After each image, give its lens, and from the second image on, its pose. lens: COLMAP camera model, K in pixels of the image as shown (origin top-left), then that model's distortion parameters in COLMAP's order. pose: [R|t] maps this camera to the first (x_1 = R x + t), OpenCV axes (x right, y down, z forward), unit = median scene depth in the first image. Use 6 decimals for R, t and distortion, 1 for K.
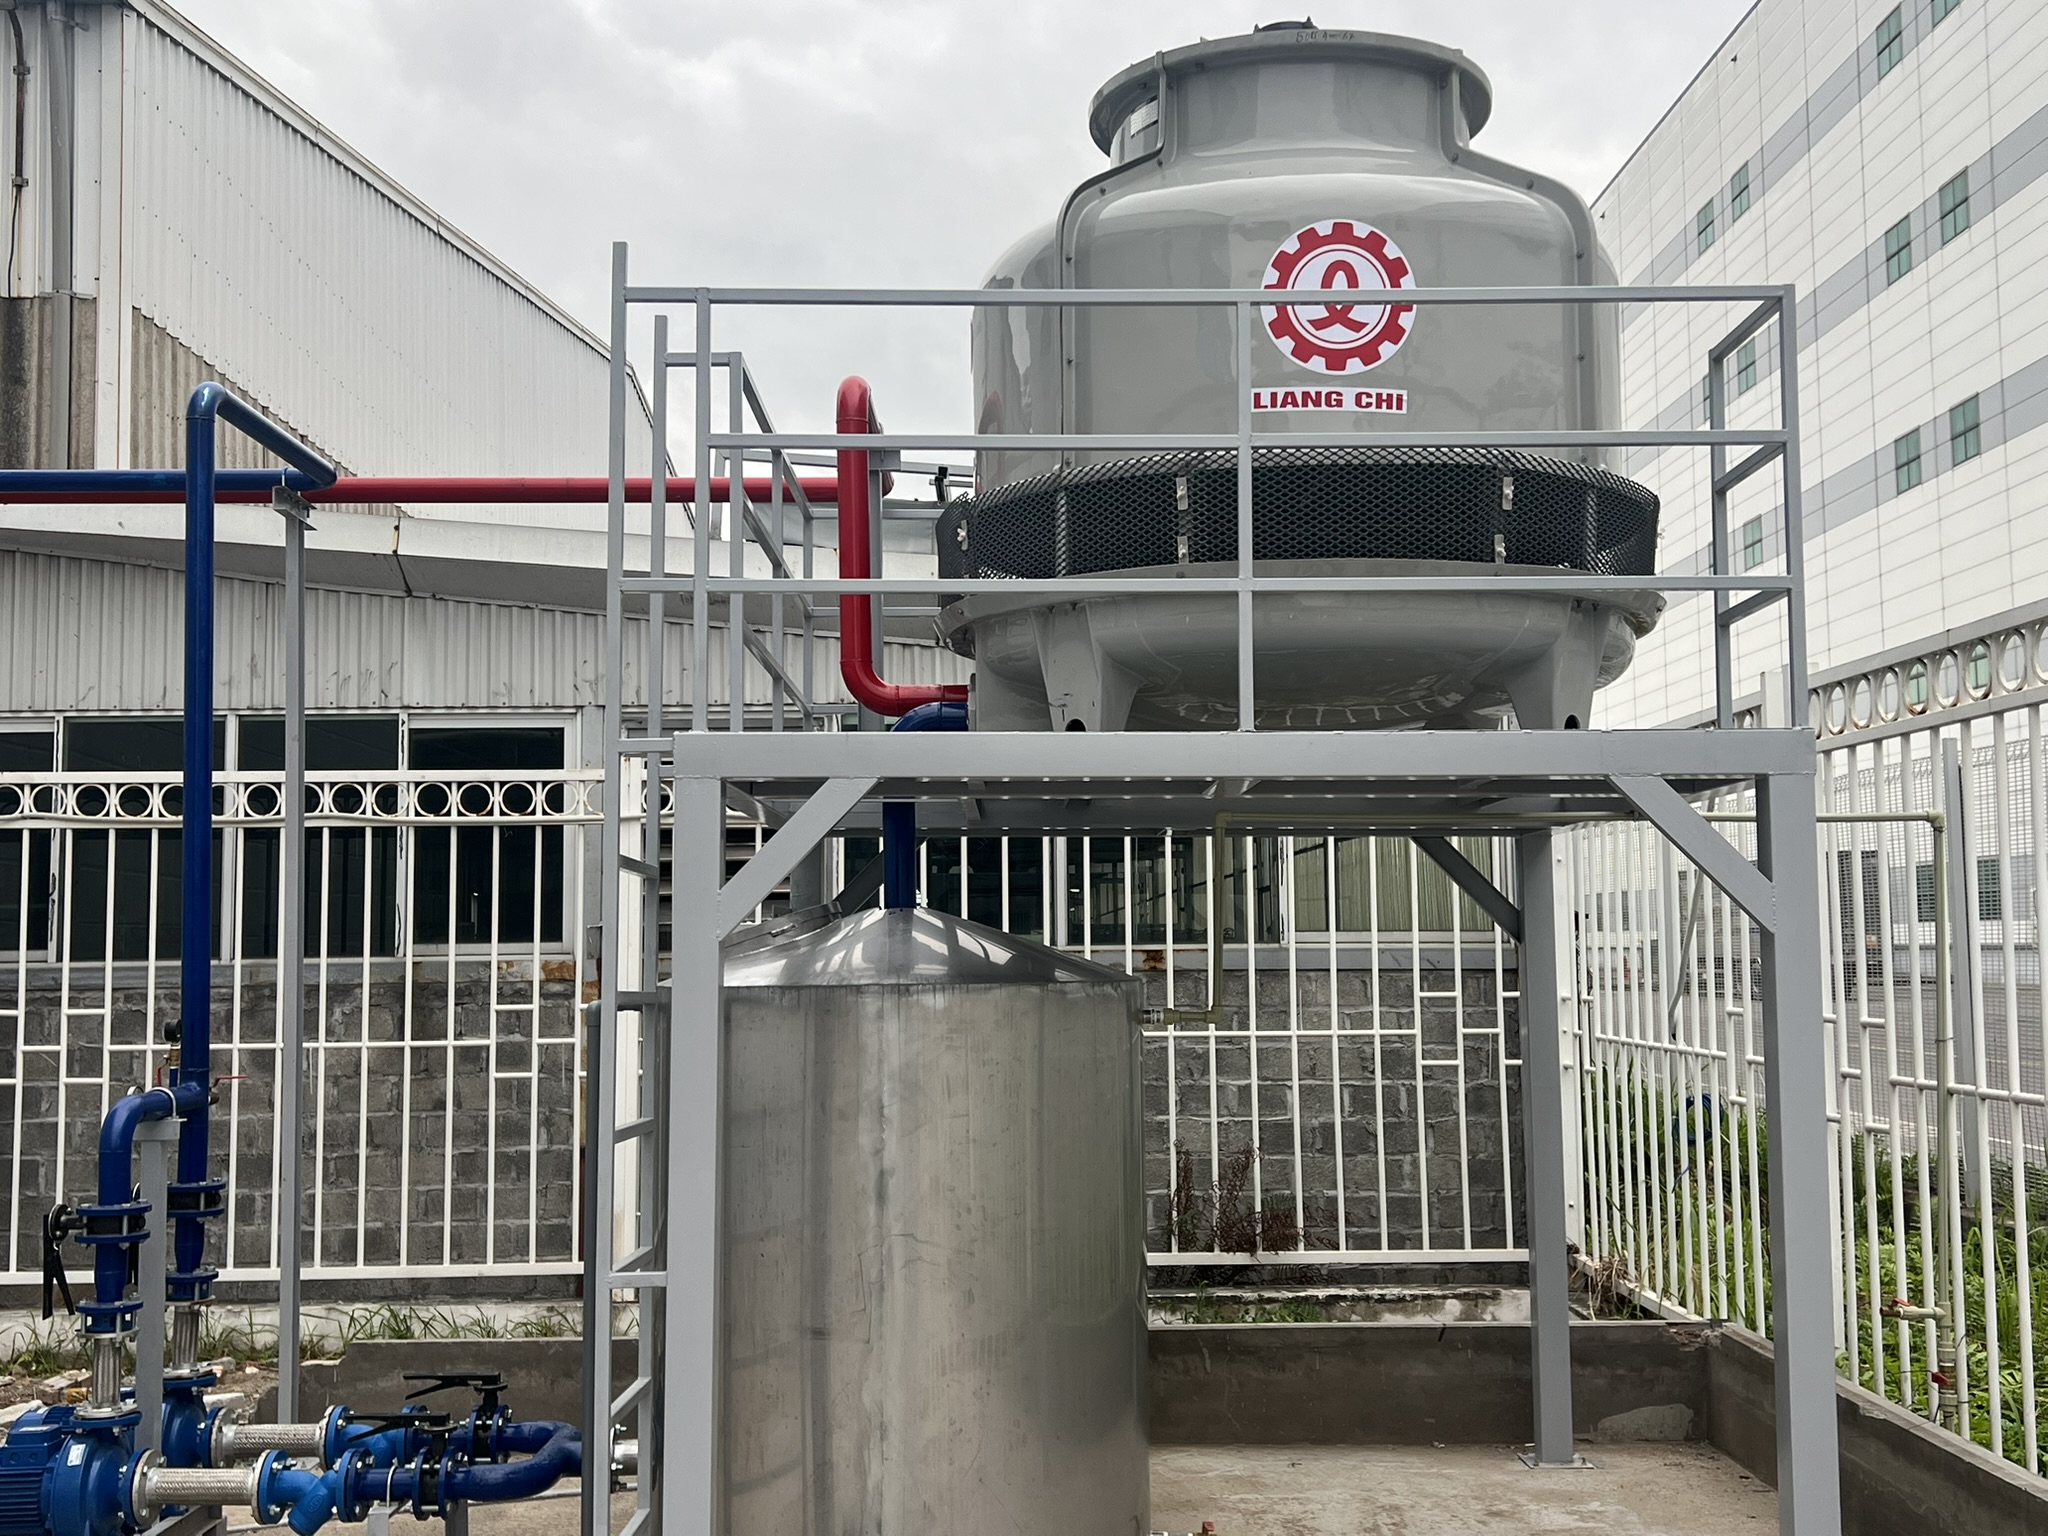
lens RADIAL K [[2232.6, 0, 1024.0], [0, 2232.6, 768.0], [0, 0, 1]] dist [0.014345, 0.020862]
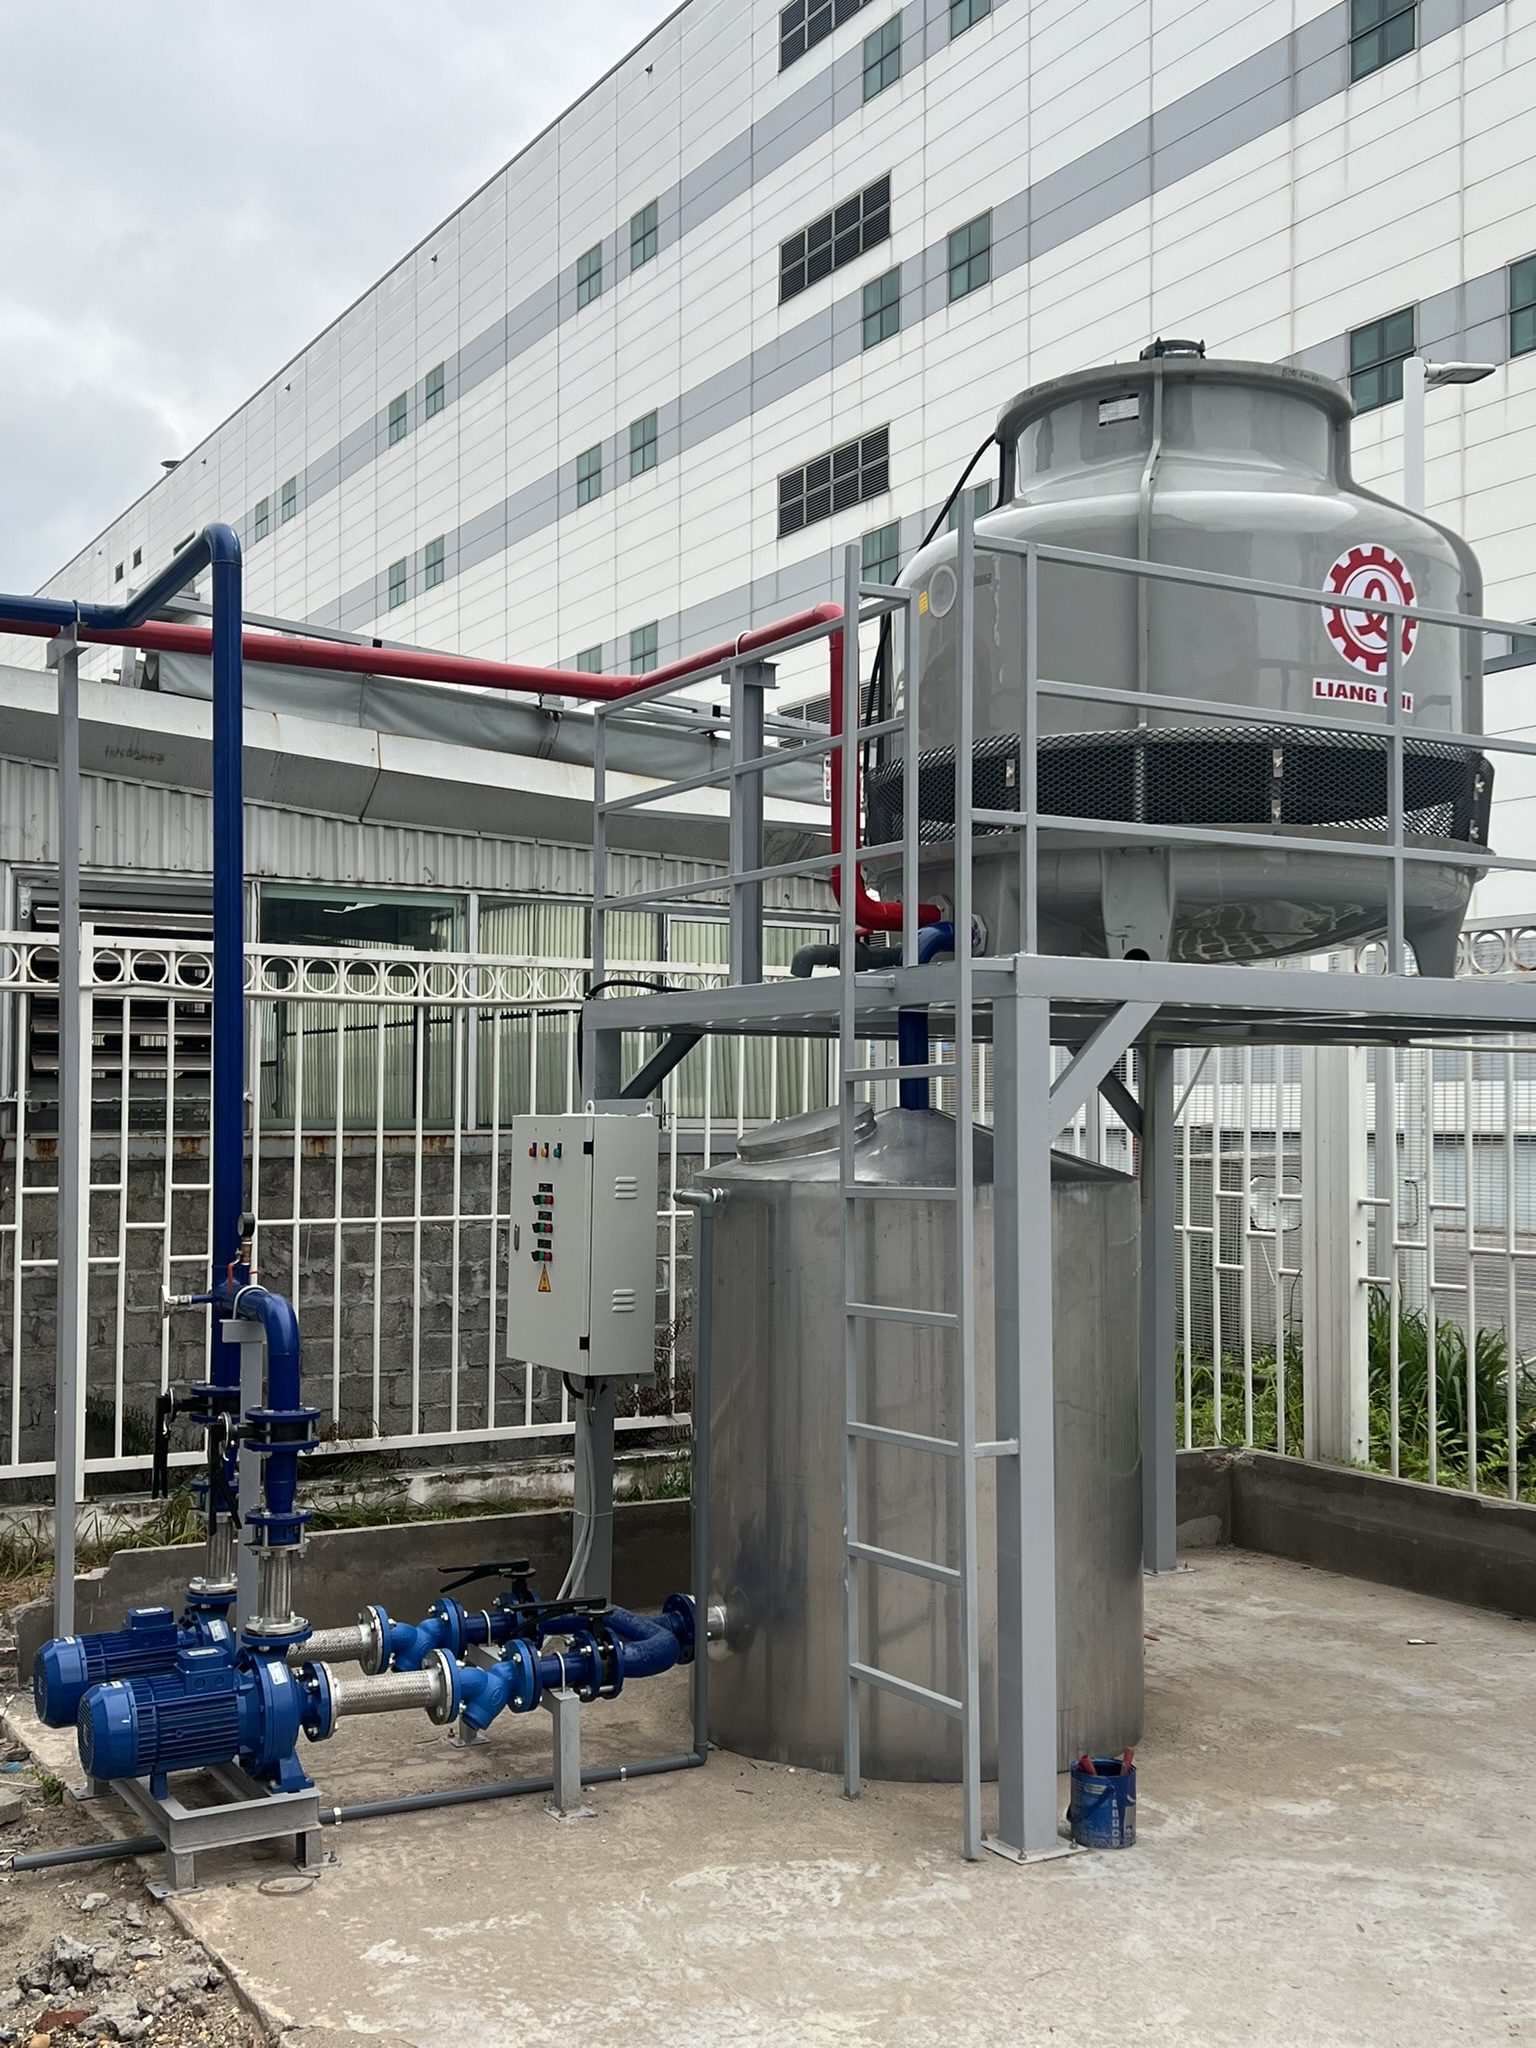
lens RADIAL K [[2214.2, 0, 770.3], [0, 2214.2, 1098.2], [0, 0, 1]] dist [0.145991, -0.551376]
pose [[0.868243, 0.021087, 0.495690, -0.664013], [-0.056681, 0.996771, 0.056879, 0.000090], [-0.492890, -0.077481, 0.866635, 0.095828]]
